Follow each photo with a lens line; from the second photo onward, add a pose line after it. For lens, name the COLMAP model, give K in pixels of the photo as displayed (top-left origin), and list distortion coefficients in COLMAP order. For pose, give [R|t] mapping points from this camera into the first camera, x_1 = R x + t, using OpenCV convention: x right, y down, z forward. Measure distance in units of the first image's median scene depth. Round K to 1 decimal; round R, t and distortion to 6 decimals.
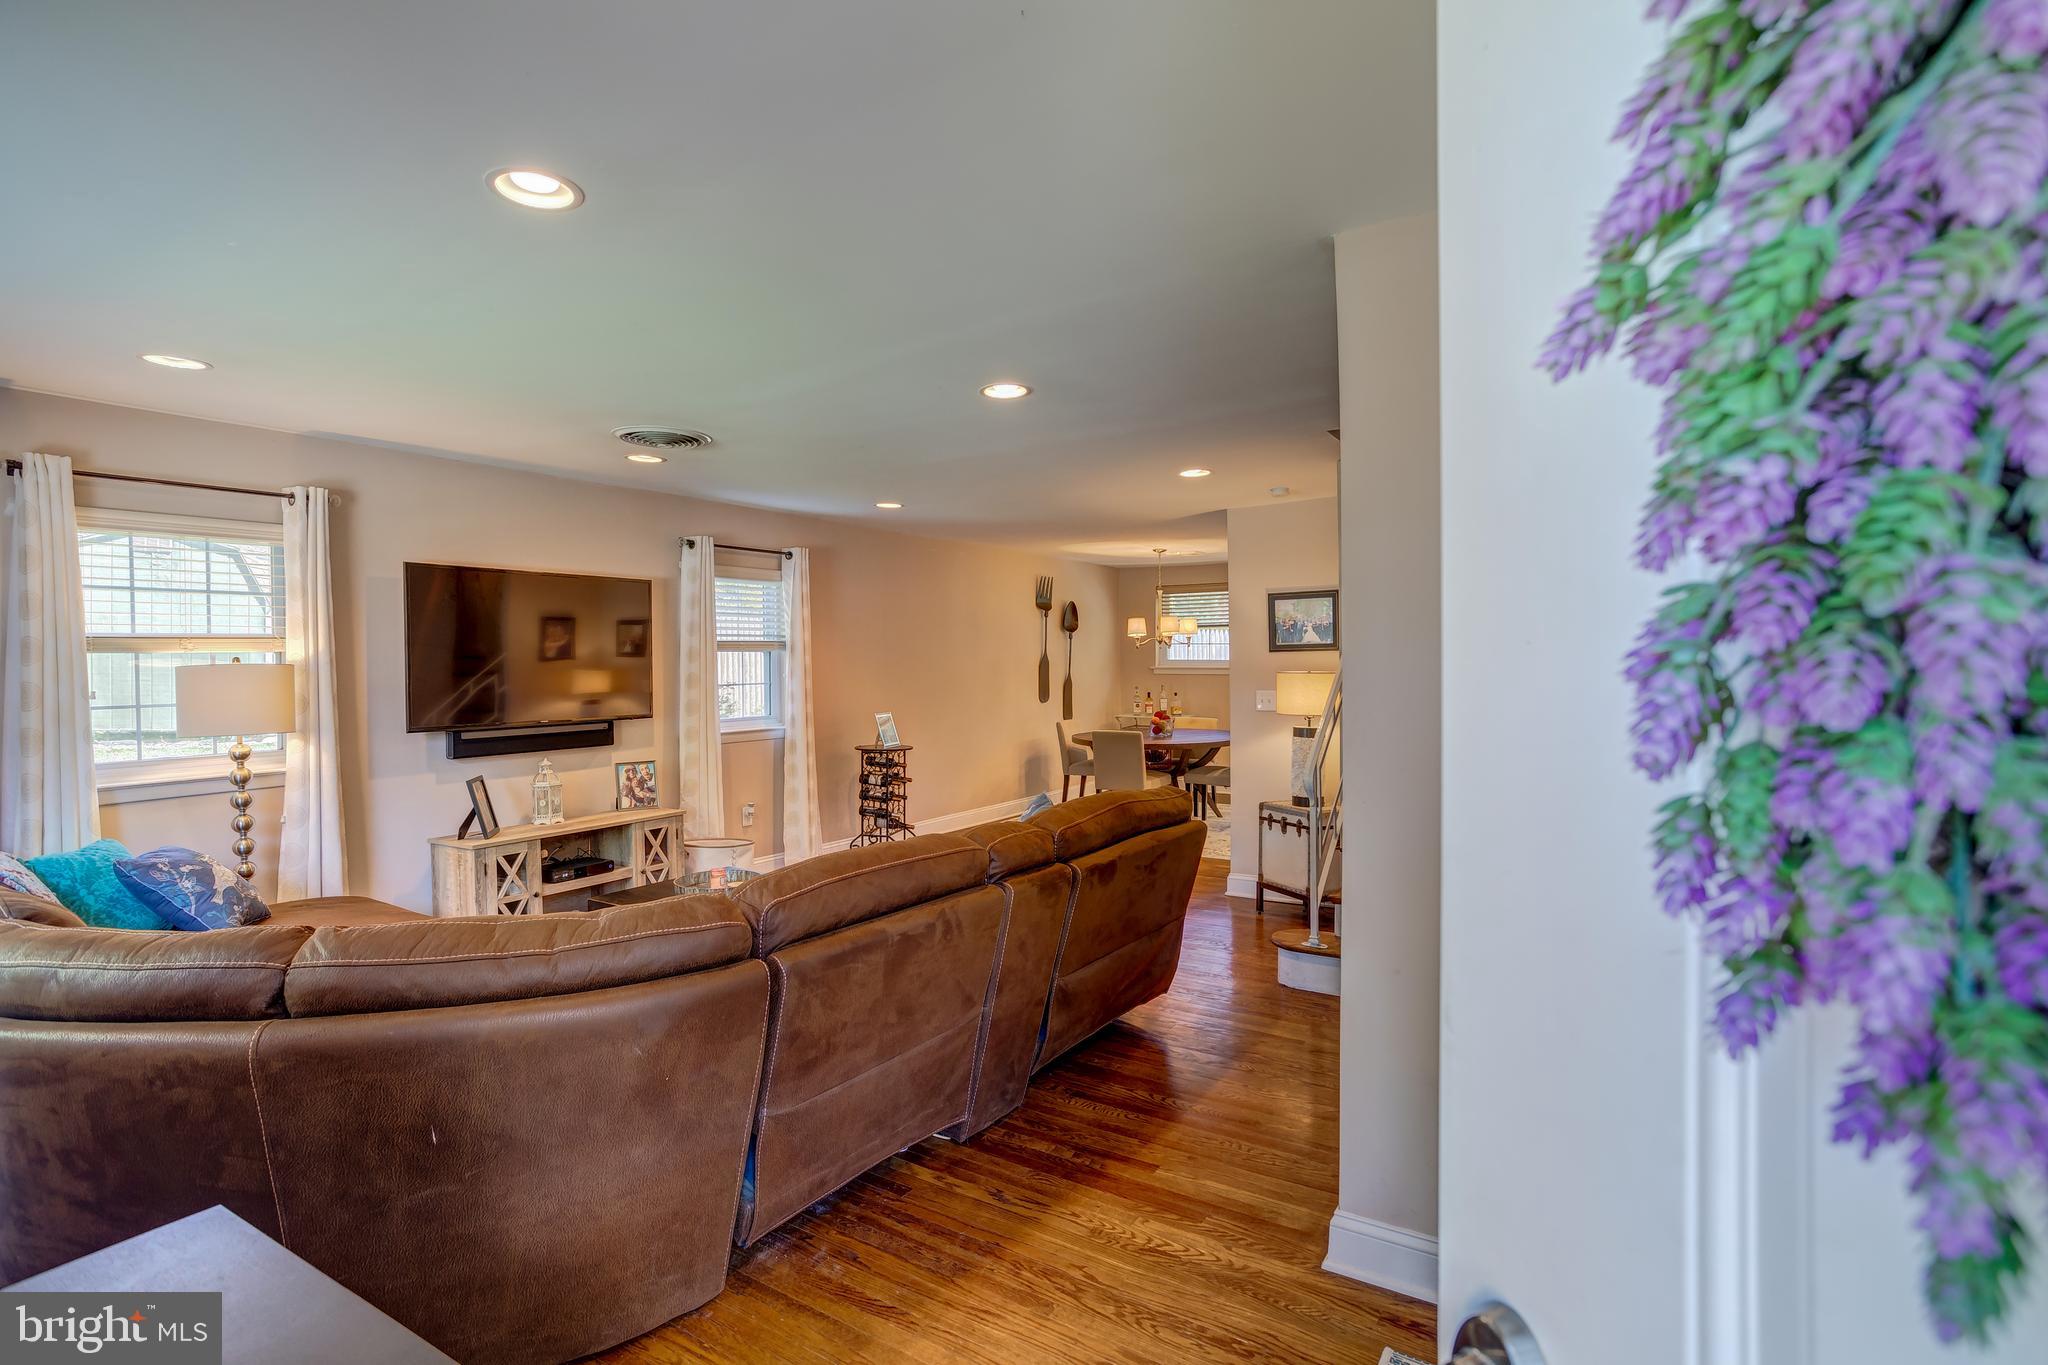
lens RADIAL K [[973.7, 0, 971.4], [0, 973.7, 680.2], [0, 0, 1]] dist [-0.043564, 0.032399]
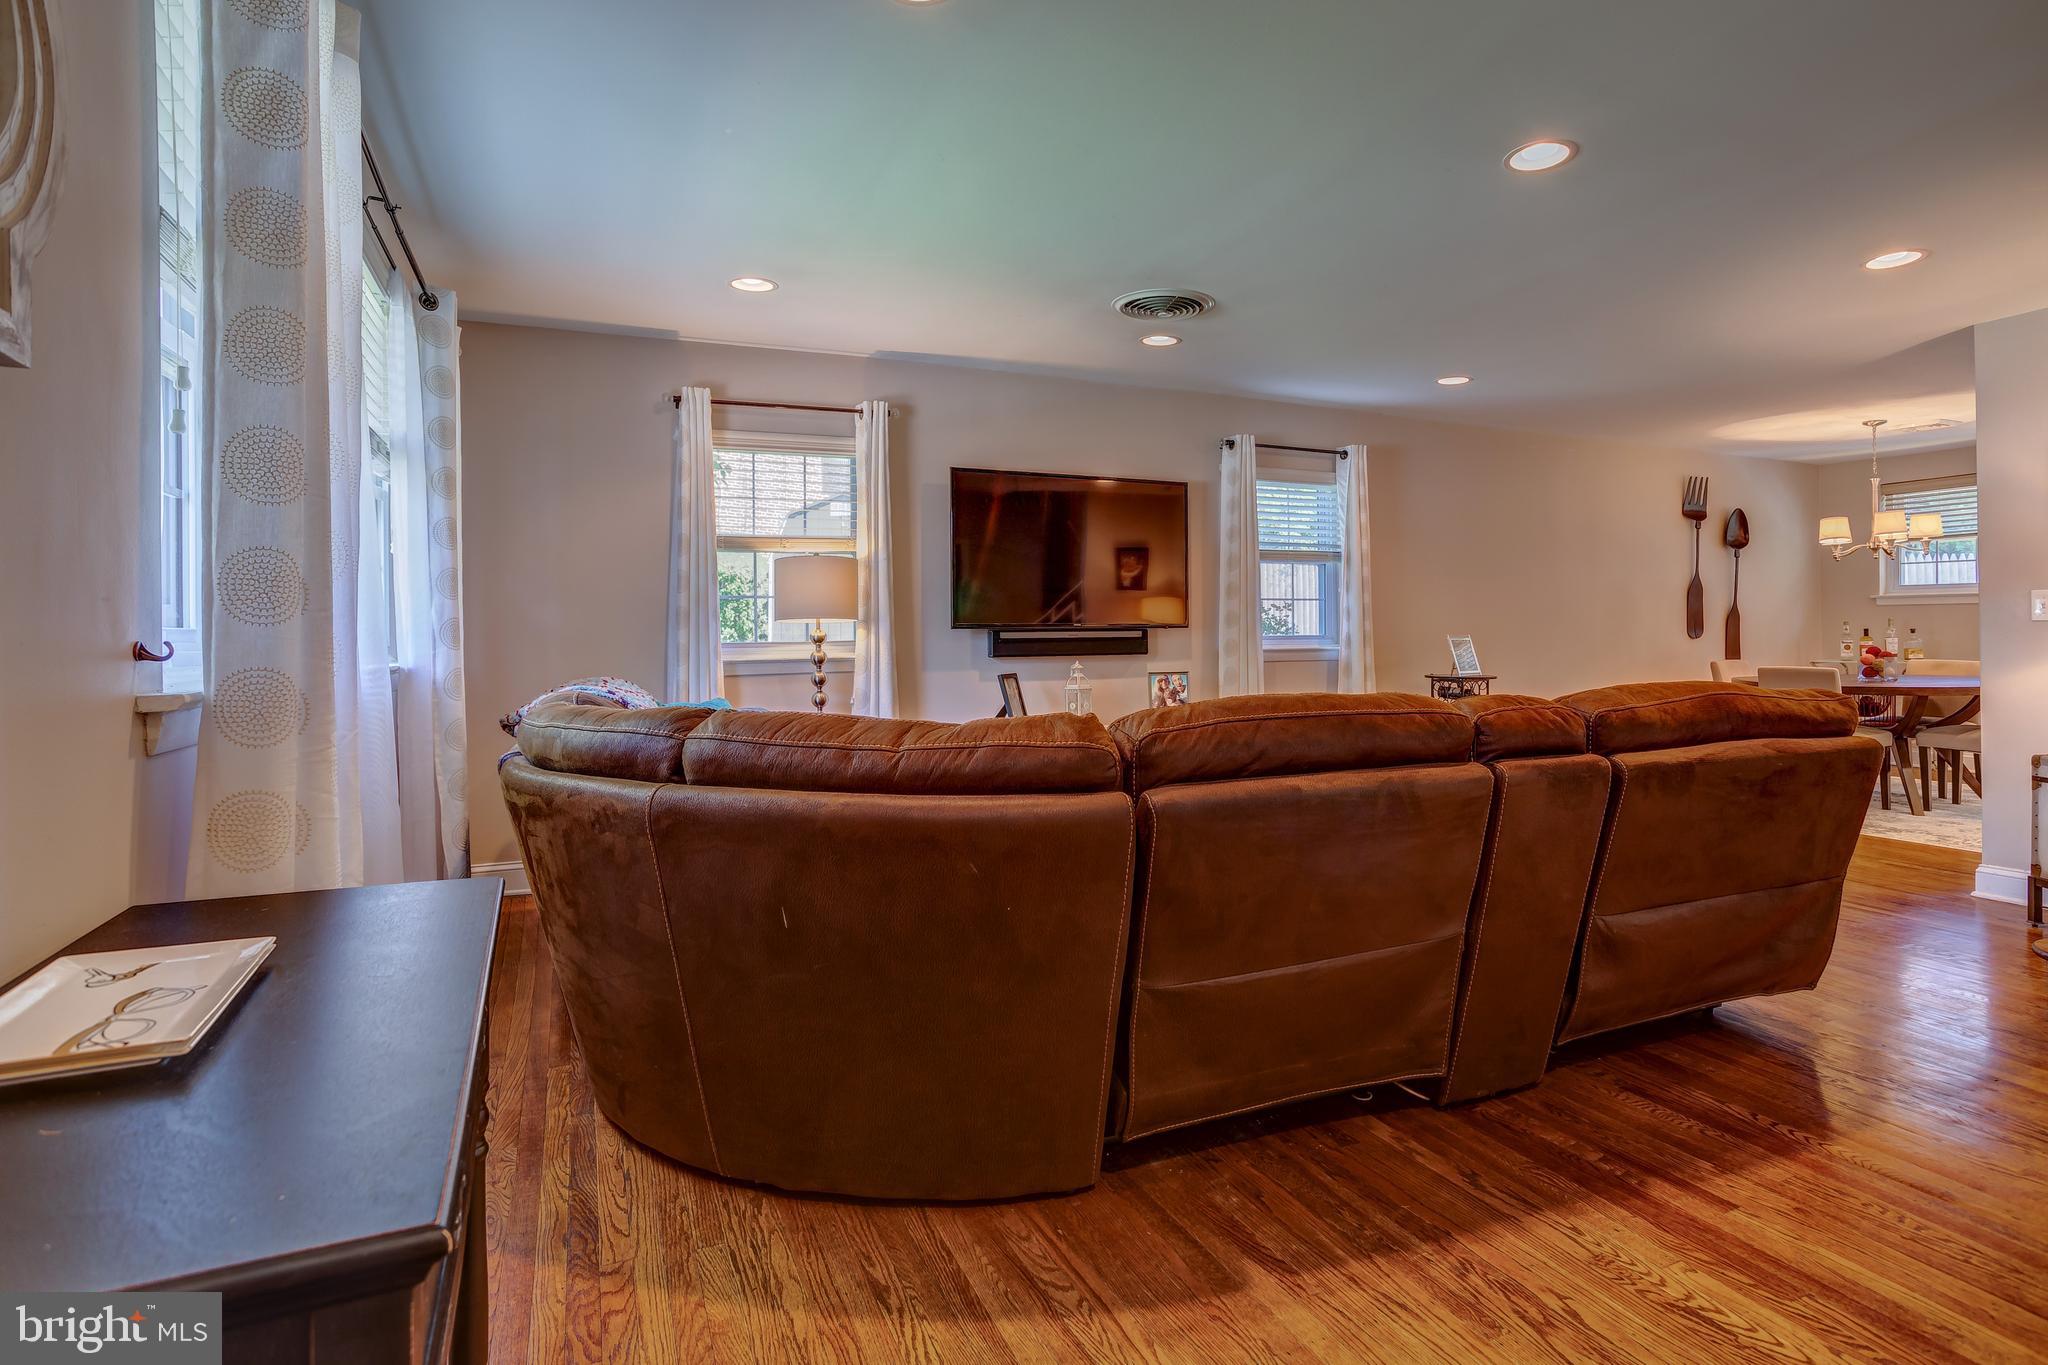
lens RADIAL K [[1023.1, 0, 1022.1], [0, 1023.1, 619.6], [0, 0, 1]] dist [-0.068056, 0.037865]
pose [[0.855104, 0.005039, -0.518432, 0.074867], [-0.013710, 0.999823, -0.012896, 0.067464], [0.518275, 0.018135, 0.855022, 0.087175]]
